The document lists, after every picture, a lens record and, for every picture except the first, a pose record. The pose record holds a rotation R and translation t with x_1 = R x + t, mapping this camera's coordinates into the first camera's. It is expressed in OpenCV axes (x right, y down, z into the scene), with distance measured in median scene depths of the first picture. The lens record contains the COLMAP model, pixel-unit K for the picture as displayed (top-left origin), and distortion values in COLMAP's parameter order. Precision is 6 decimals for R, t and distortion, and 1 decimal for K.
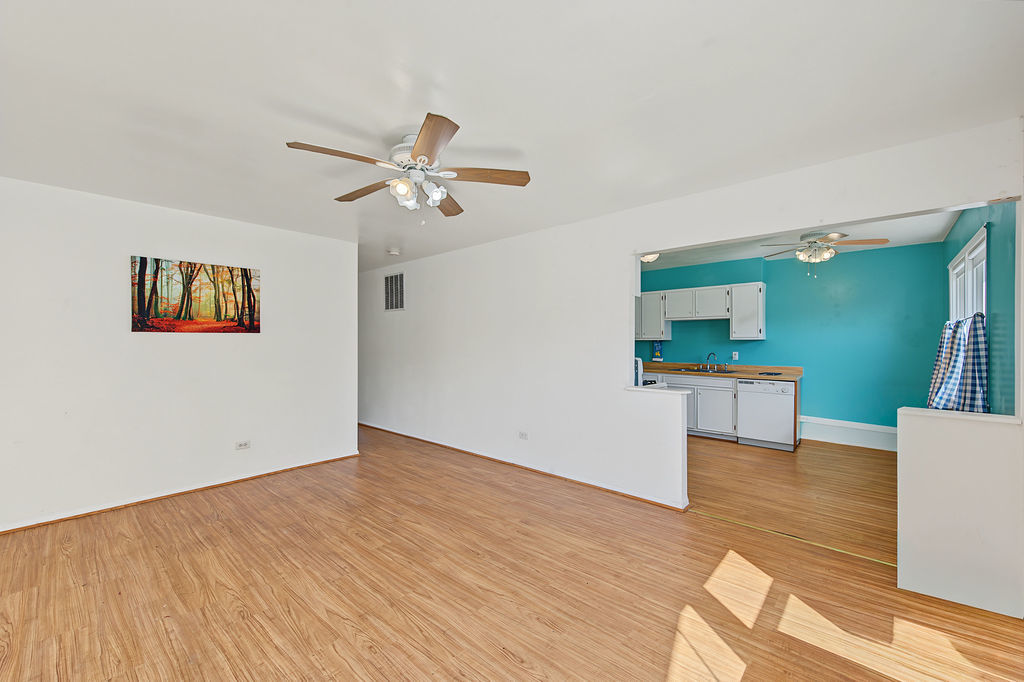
lens RADIAL K [[404.5, 0, 510.0], [0, 404.5, 344.2], [0, 0, 1]] dist [0.008754, -0.000328]
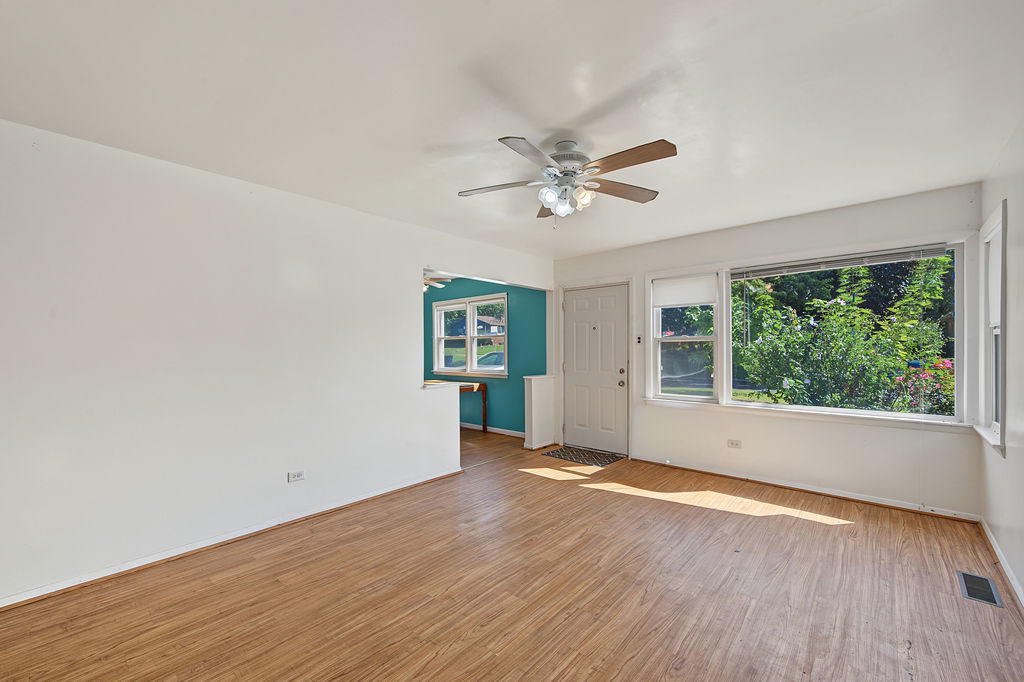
lens RADIAL K [[414.6, 0, 510.1], [0, 414.6, 349.8], [0, 0, 1]] dist [0.012017, 0.000009]
pose [[0.001571, -0.006459, 0.999978, -0.880872], [0.009093, 0.999938, 0.006445, 0.000792], [-0.999957, 0.009083, 0.001630, 0.778408]]
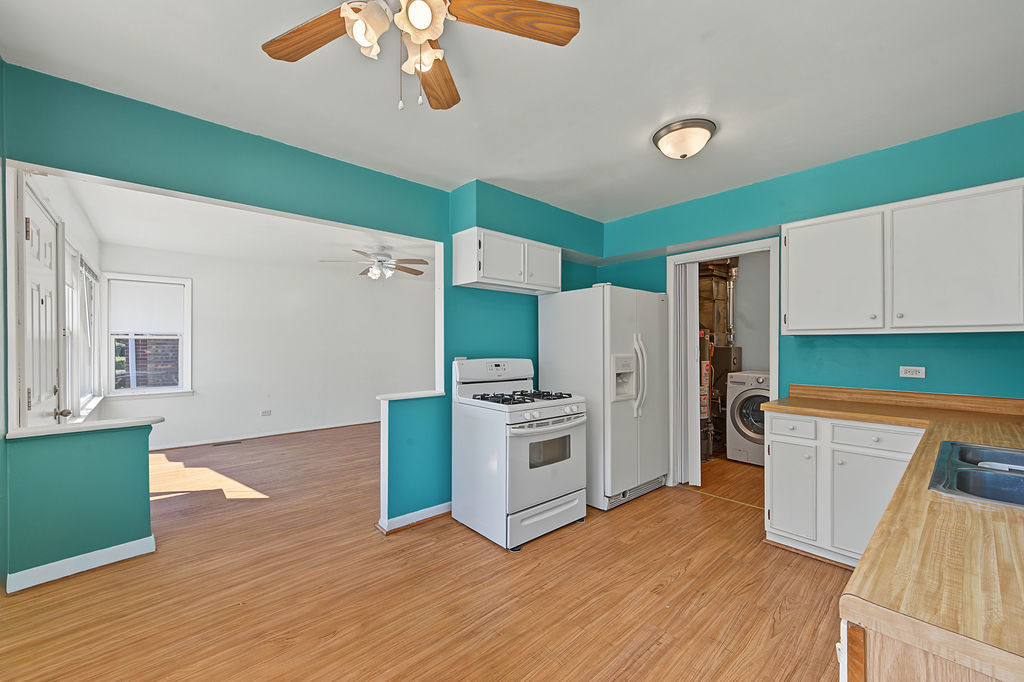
lens RADIAL K [[404.5, 0, 510.0], [0, 404.5, 344.2], [0, 0, 1]] dist [0.008754, -0.000328]
pose [[-0.112436, -0.007553, -0.993630, 1.209408], [-0.004981, 0.999963, -0.007038, 0.009226], [0.993647, 0.004158, -0.112469, 1.298196]]
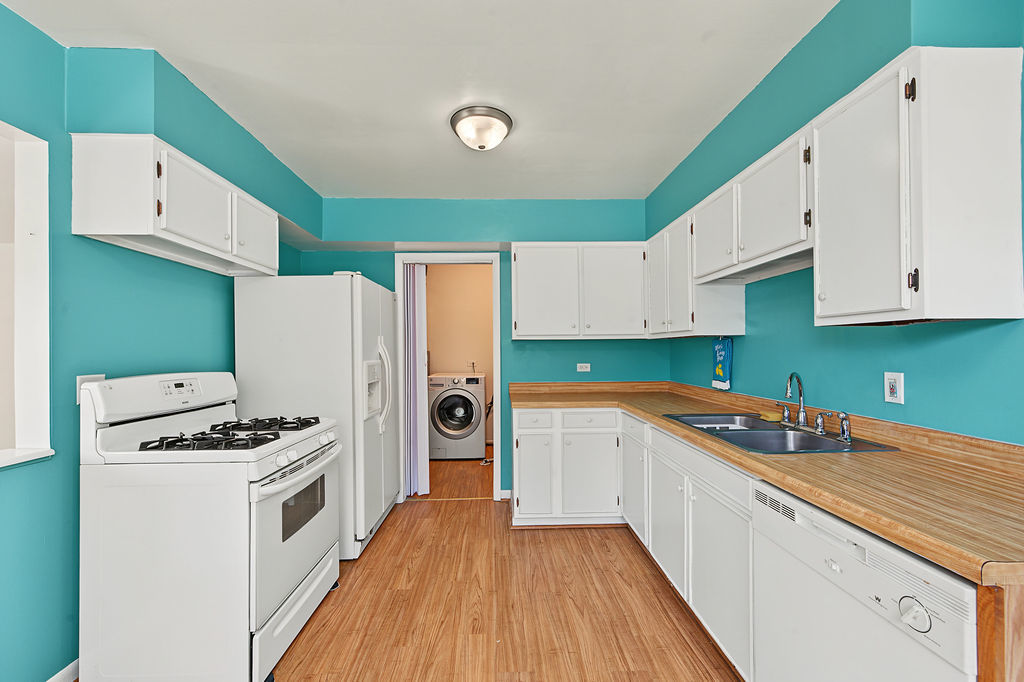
lens RADIAL K [[404.5, 0, 510.0], [0, 404.5, 344.2], [0, 0, 1]] dist [0.008754, -0.000328]
pose [[0.690108, -0.018757, -0.723463, 0.922182], [0.008174, 0.999802, -0.018124, 0.009432], [0.723660, 0.006594, 0.690125, 1.041335]]
